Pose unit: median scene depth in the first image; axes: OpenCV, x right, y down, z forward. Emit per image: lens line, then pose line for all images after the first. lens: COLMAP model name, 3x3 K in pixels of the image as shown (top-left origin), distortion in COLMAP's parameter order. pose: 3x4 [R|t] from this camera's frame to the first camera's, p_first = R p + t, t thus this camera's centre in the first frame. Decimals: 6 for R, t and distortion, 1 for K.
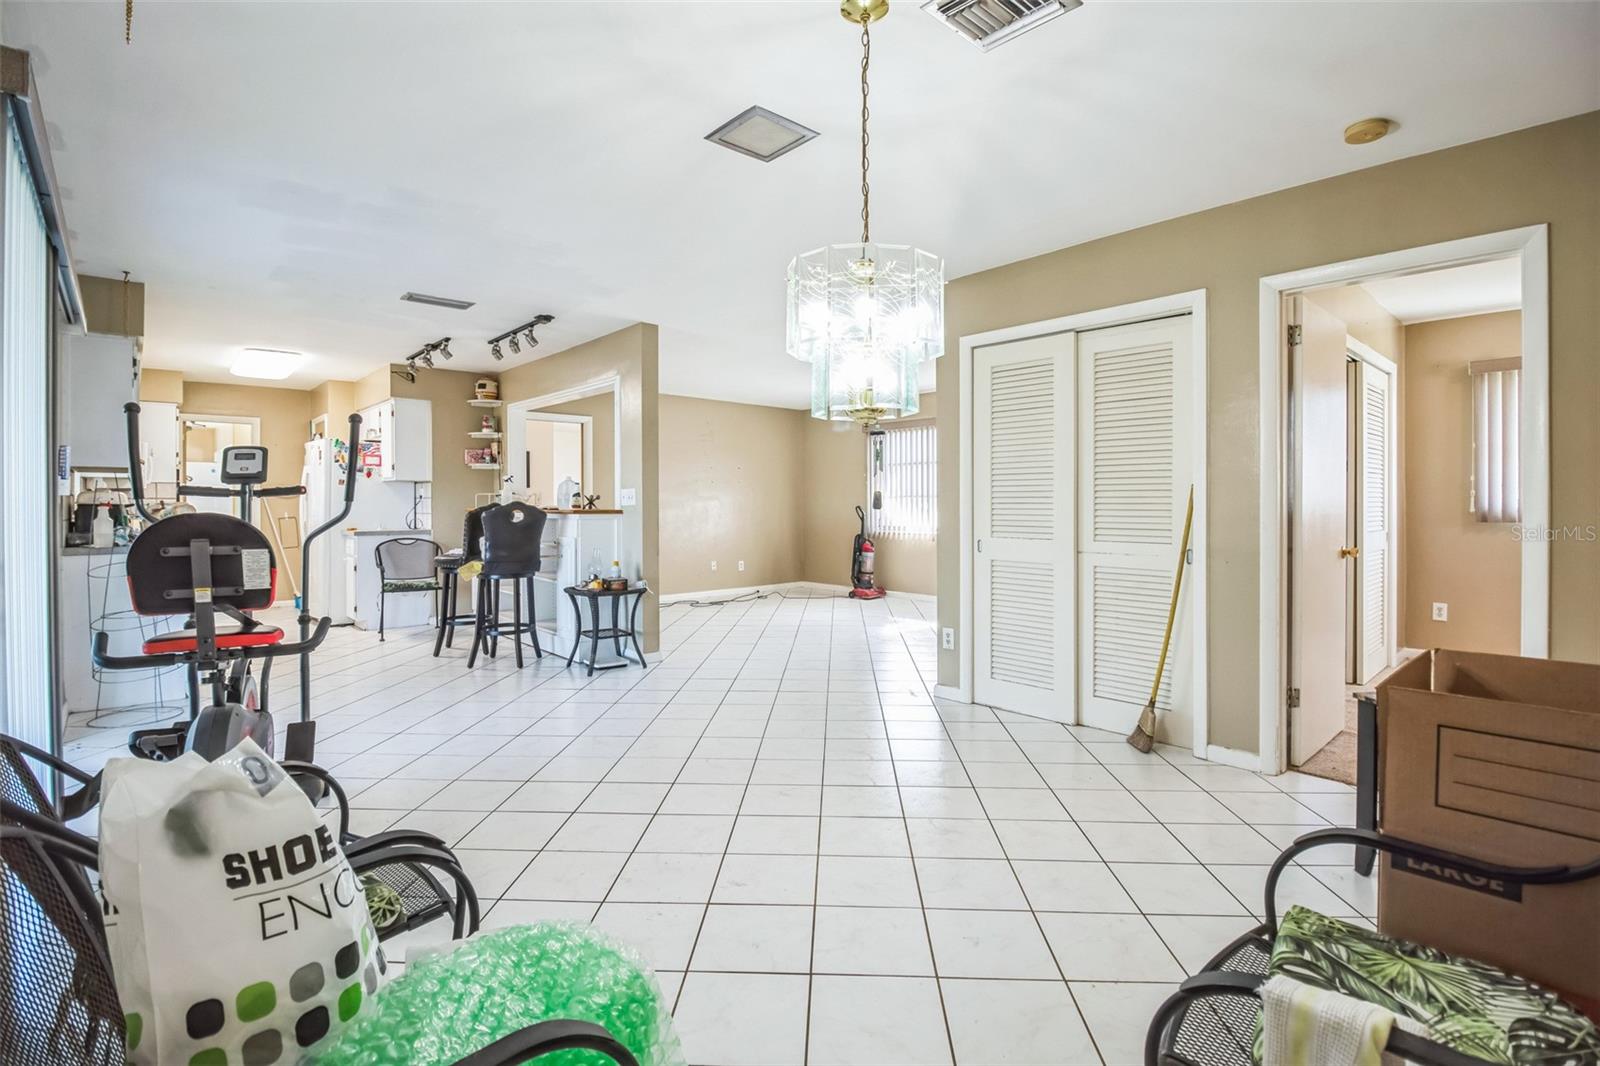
lens RADIAL K [[718.5, 0, 803.0], [0, 718.5, 513.1], [0, 0, 1]] dist [0.000312, -0.020023]
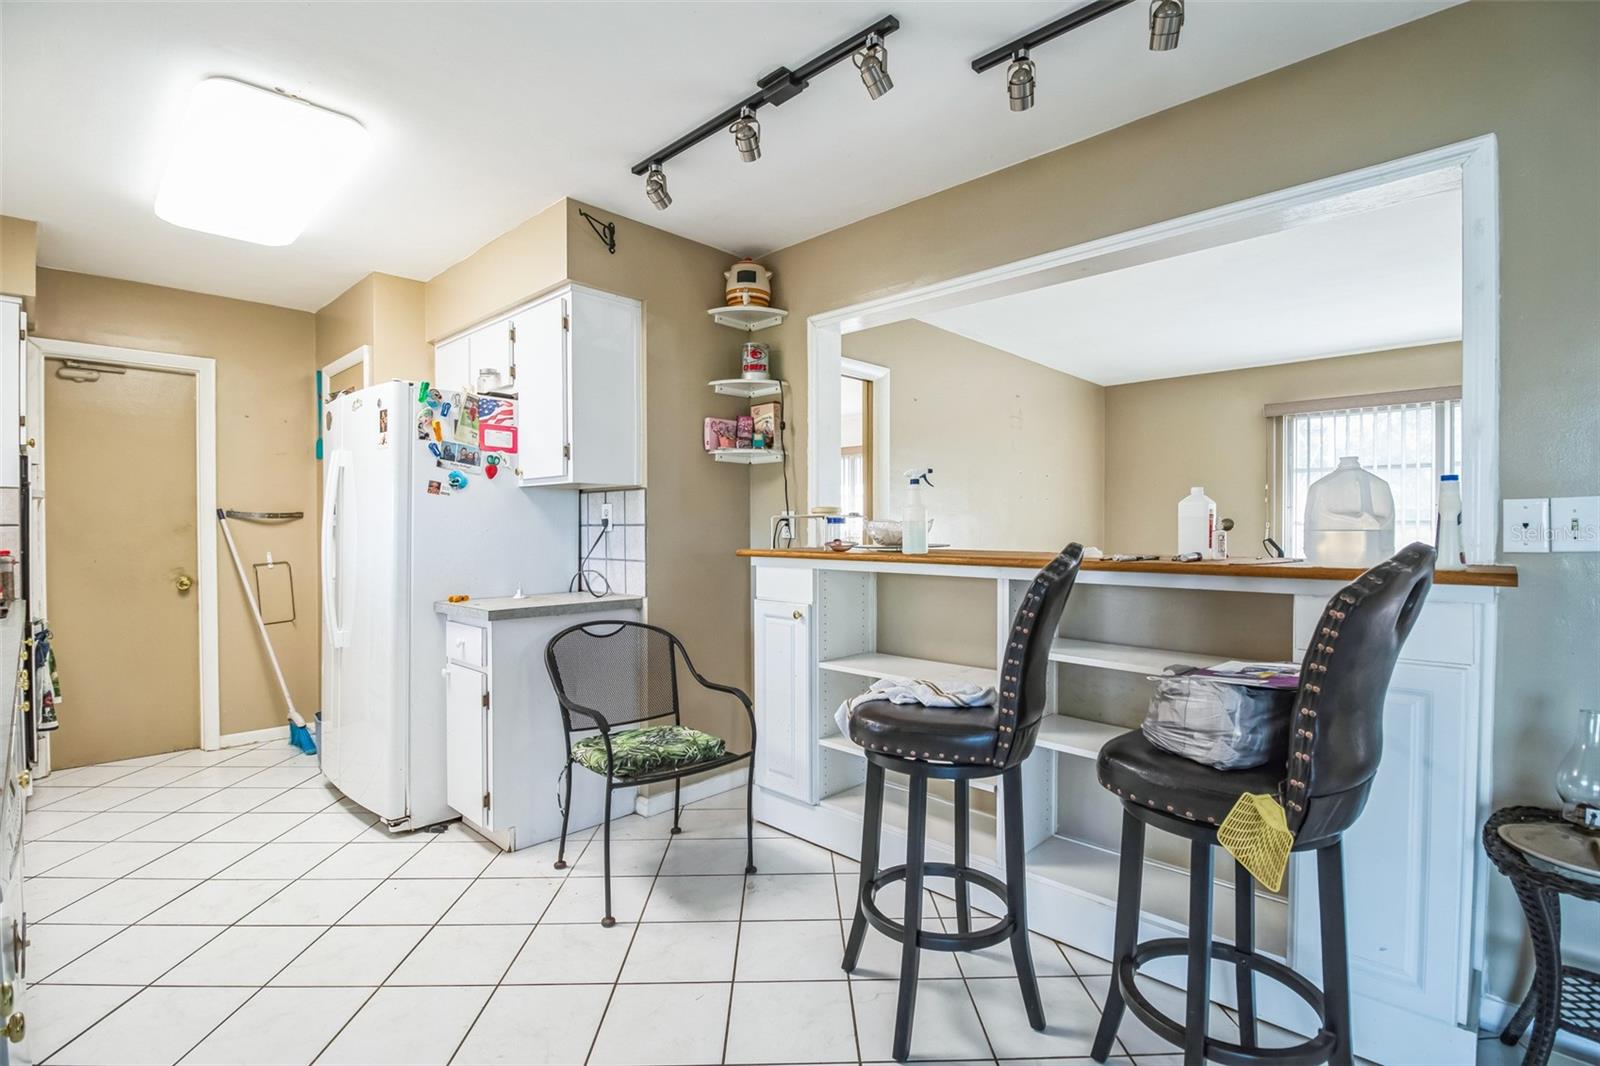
lens RADIAL K [[740.1, 0, 800.0], [0, 740.1, 533.0], [0, 0, 1]] dist [-0.014899, -0.000478]
pose [[0.998077, 0.001403, 0.061963, -0.454766], [-0.000903, 0.999967, -0.008093, -0.012810], [-0.061973, 0.008021, 0.998046, 0.551316]]
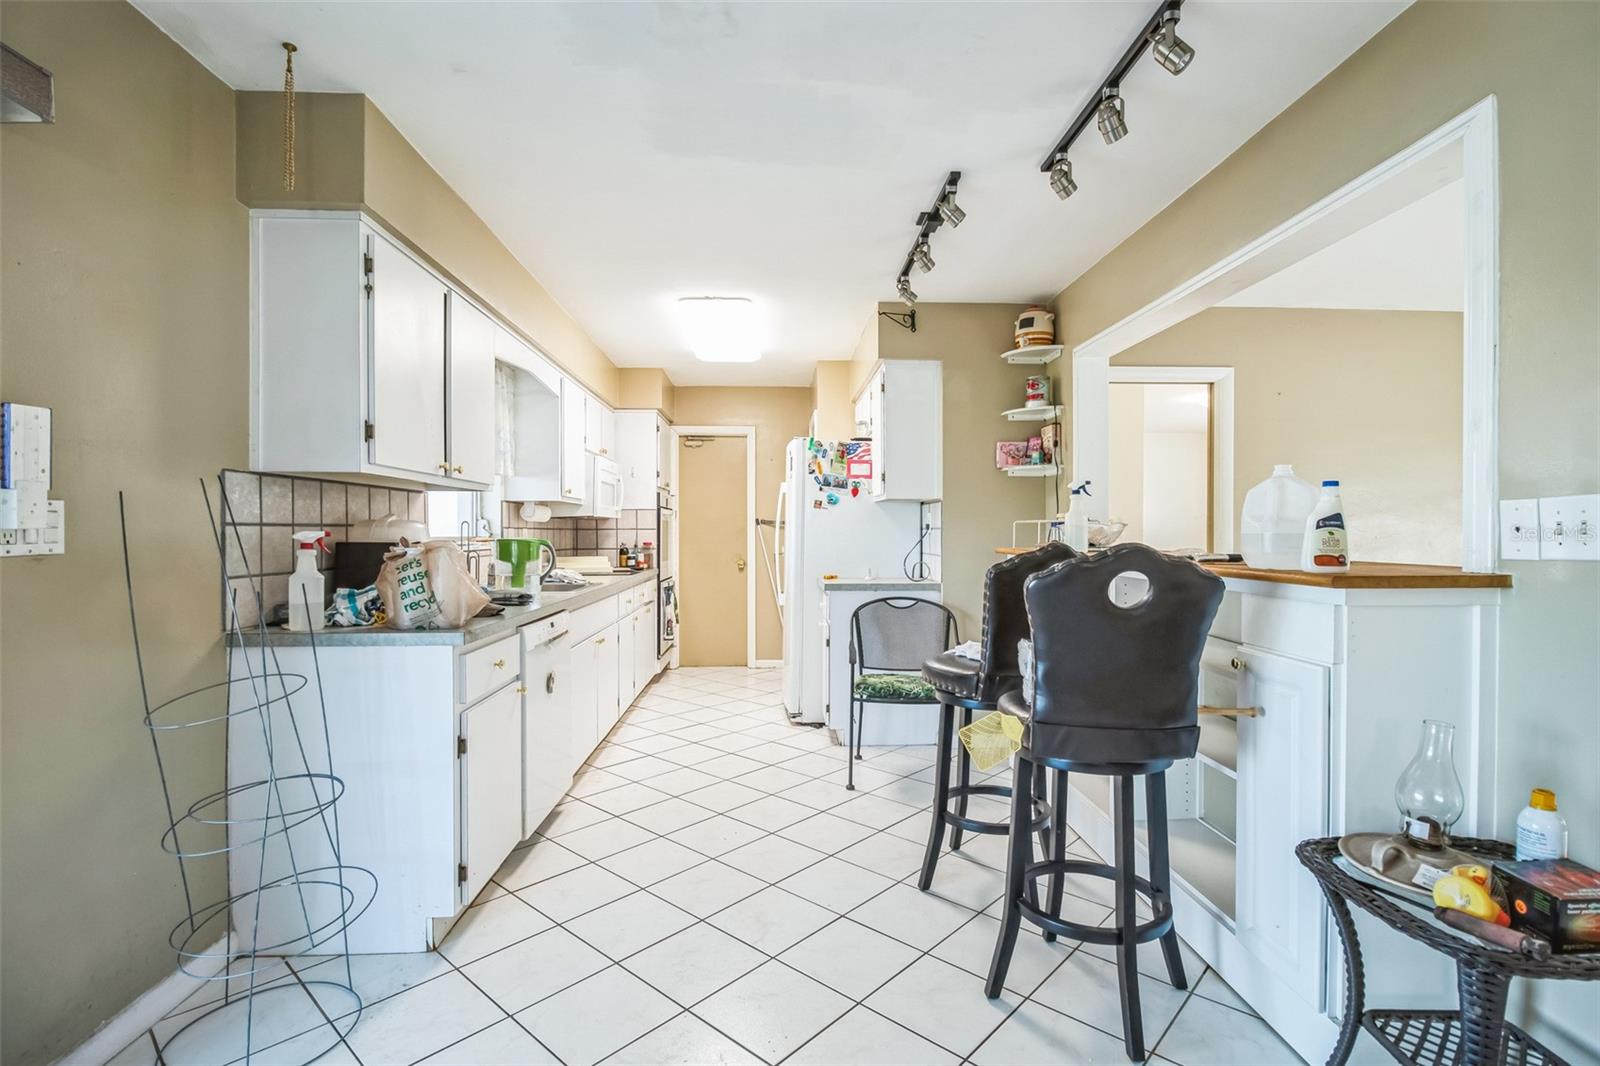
lens RADIAL K [[752.5, 0, 800.9], [0, 752.5, 527.2], [0, 0, 1]] dist [0.002697, -0.000783]
pose [[0.759052, -0.000801, -0.651029, -0.210553], [-0.010866, 0.999844, -0.013899, -0.012594], [0.650939, 0.017624, 0.758926, 0.469514]]
